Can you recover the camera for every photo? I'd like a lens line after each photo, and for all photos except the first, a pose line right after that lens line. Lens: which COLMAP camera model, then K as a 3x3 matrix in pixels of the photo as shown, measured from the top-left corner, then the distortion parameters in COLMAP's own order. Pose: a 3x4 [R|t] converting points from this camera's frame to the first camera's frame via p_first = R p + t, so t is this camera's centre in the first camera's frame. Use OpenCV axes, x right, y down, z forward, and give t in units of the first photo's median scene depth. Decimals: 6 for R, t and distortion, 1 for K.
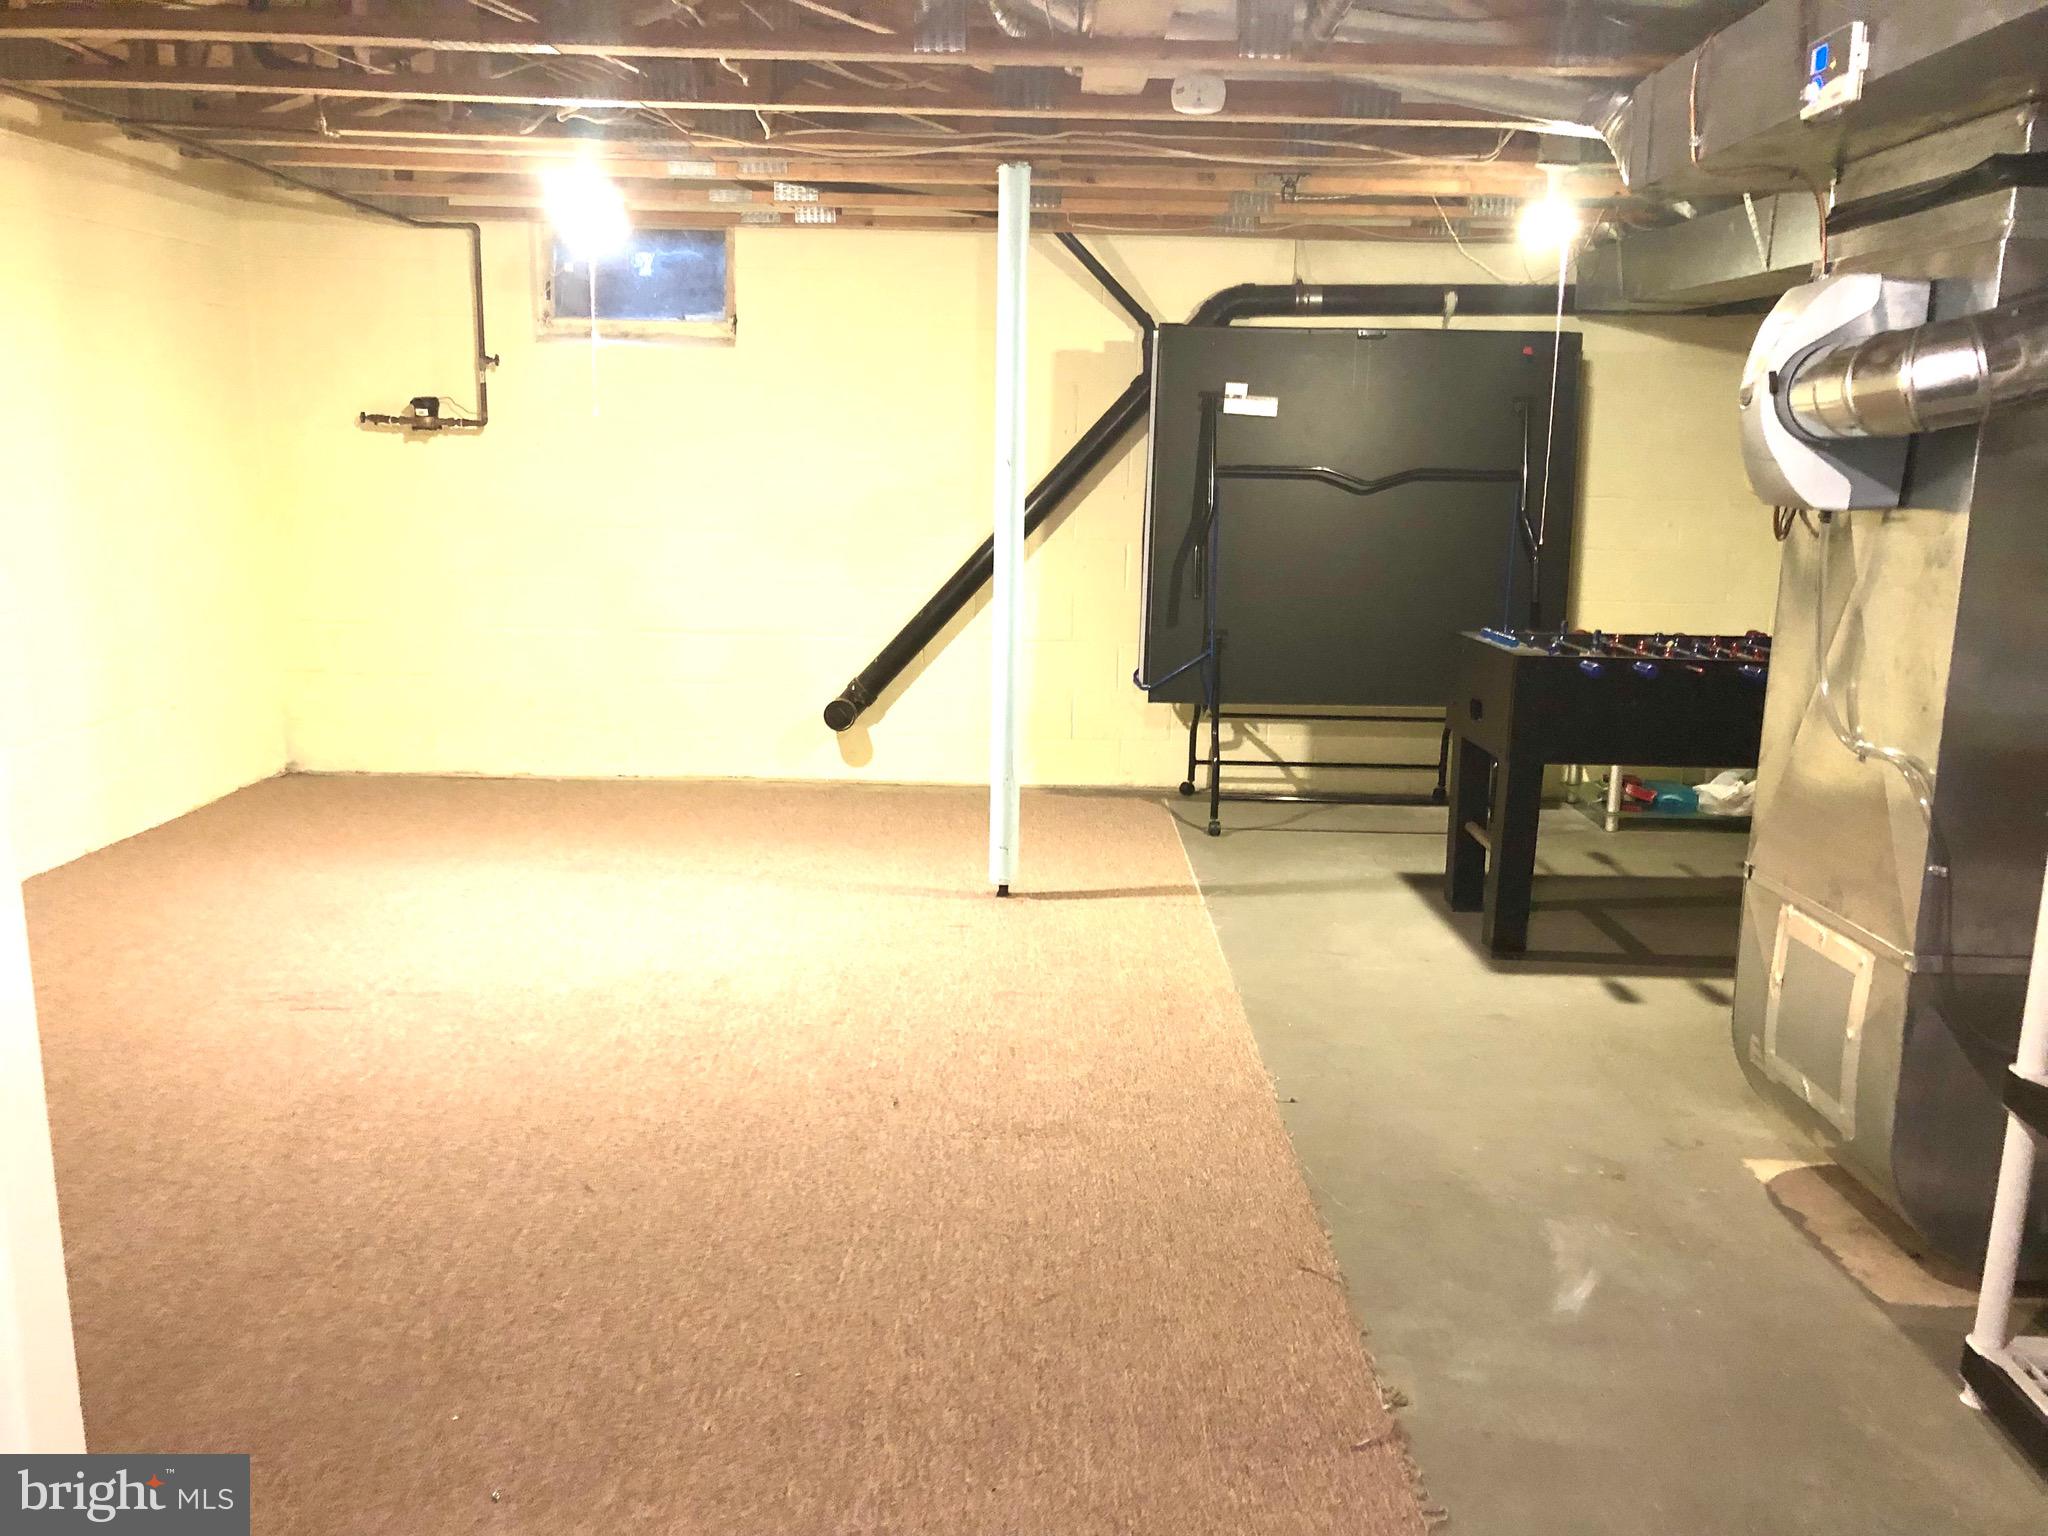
lens RADIAL K [[1655.4, 0, 1024.0], [0, 1655.4, 768.0], [0, 0, 1]] dist [0.045787, -0.076484]
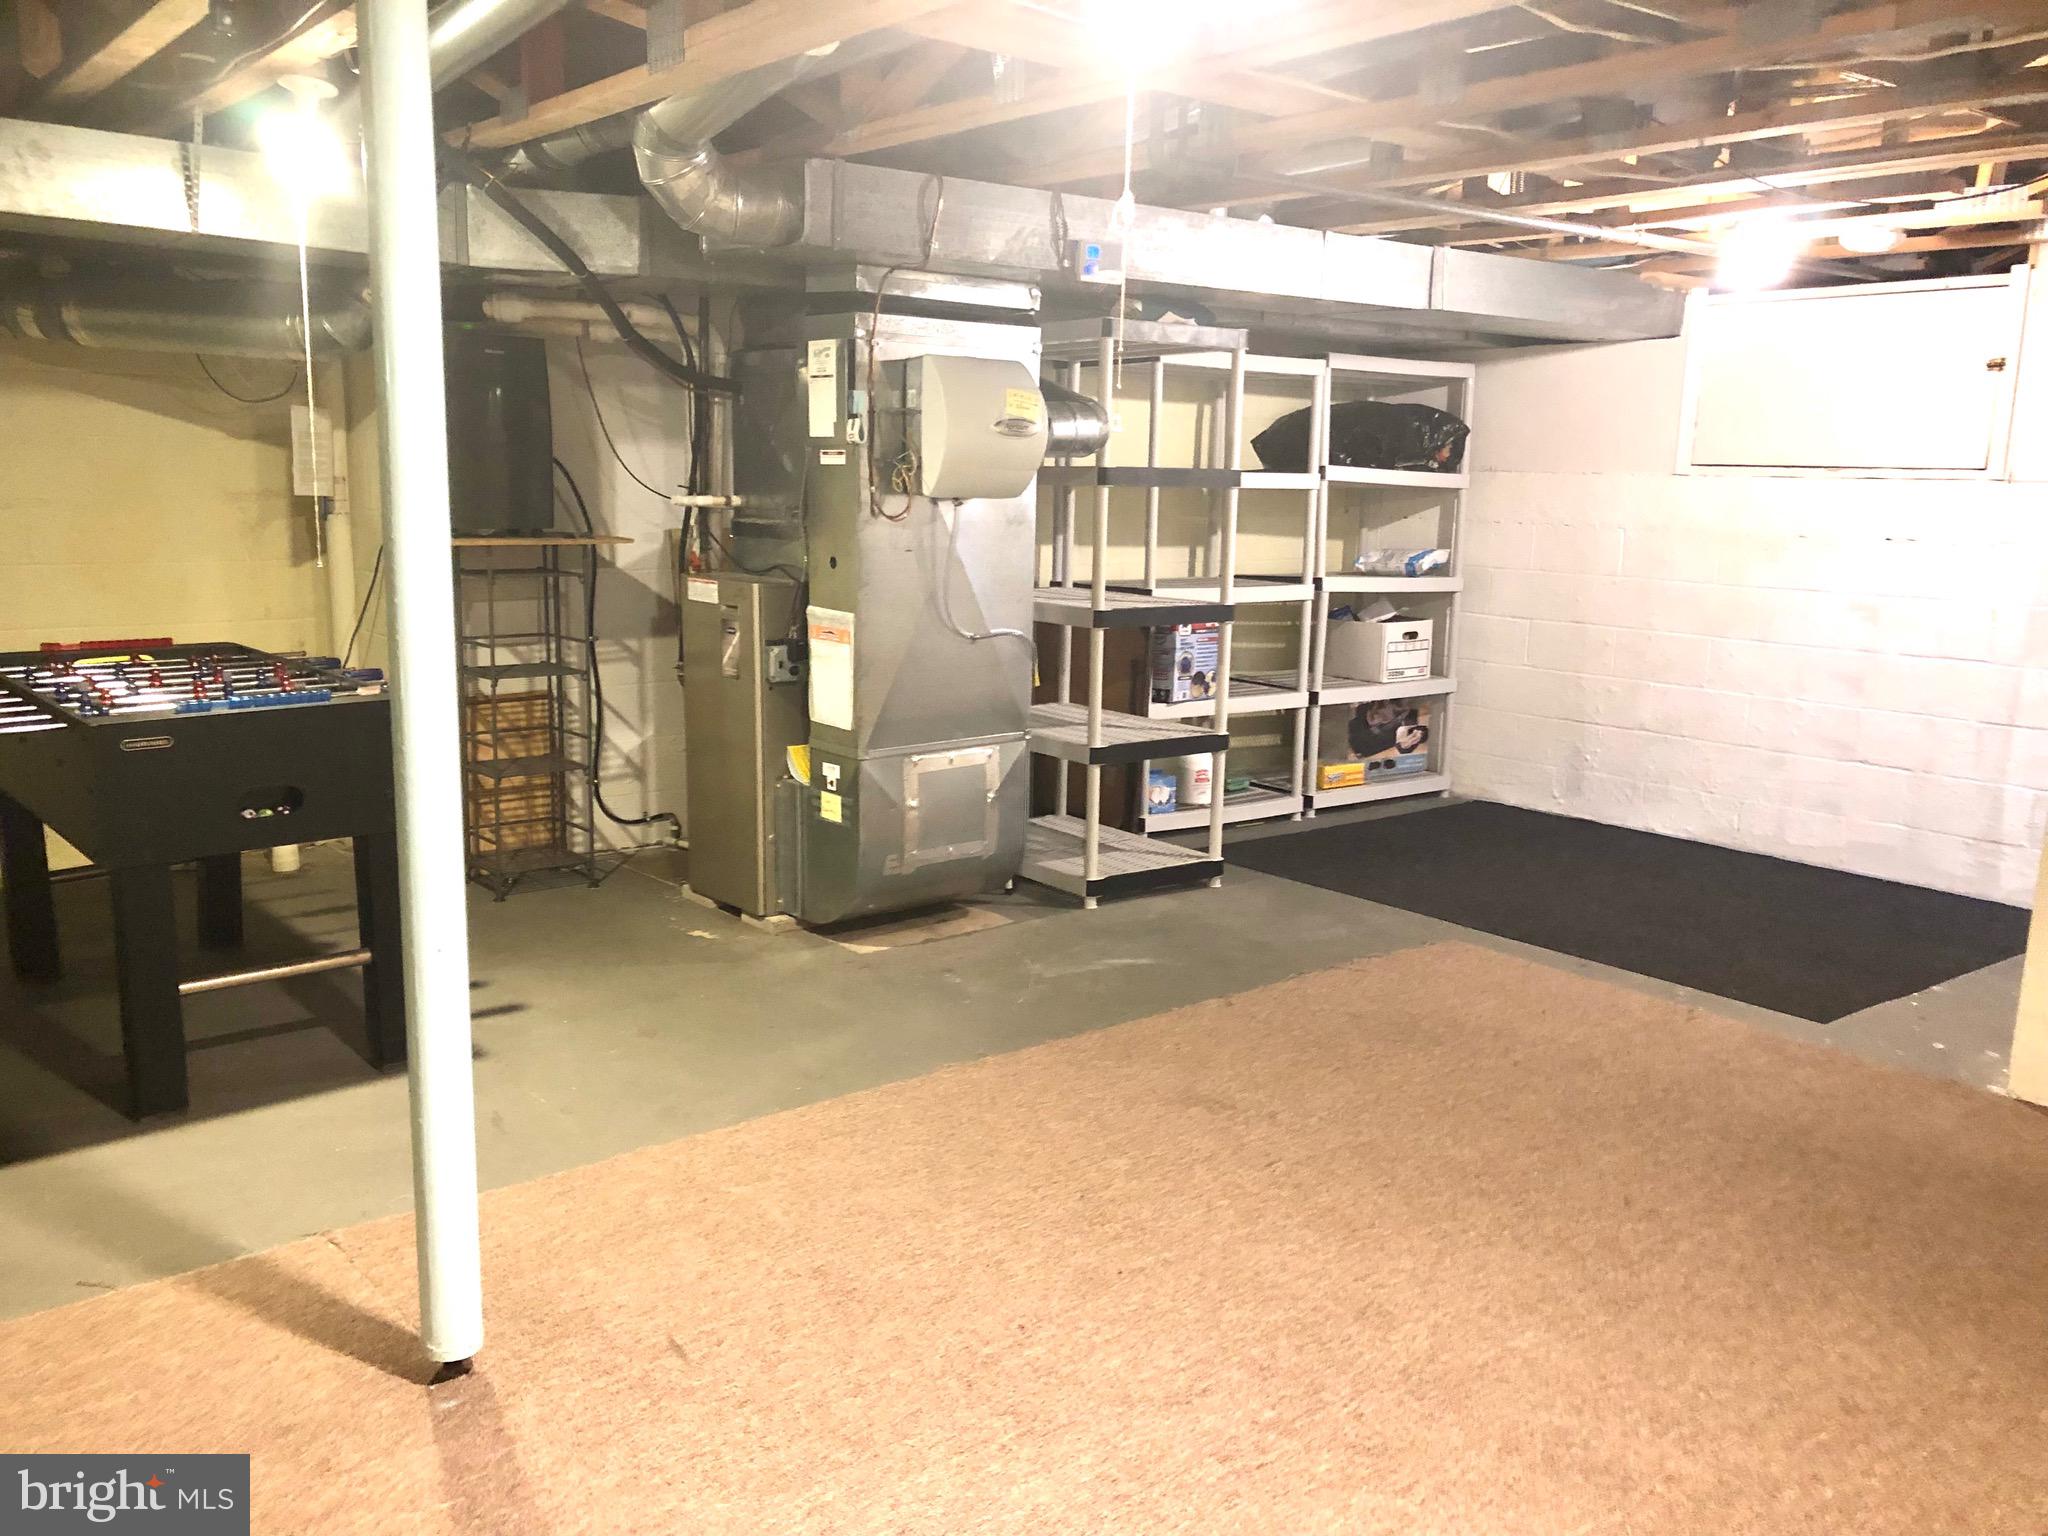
lens RADIAL K [[1655.4, 0, 1024.0], [0, 1655.4, 768.0], [0, 0, 1]] dist [0.045787, -0.076484]
pose [[-0.637741, -0.175192, 0.750062, -0.711326], [0.113809, 0.941669, 0.316712, -0.356768], [-0.761796, 0.287344, -0.580603, 1.706790]]
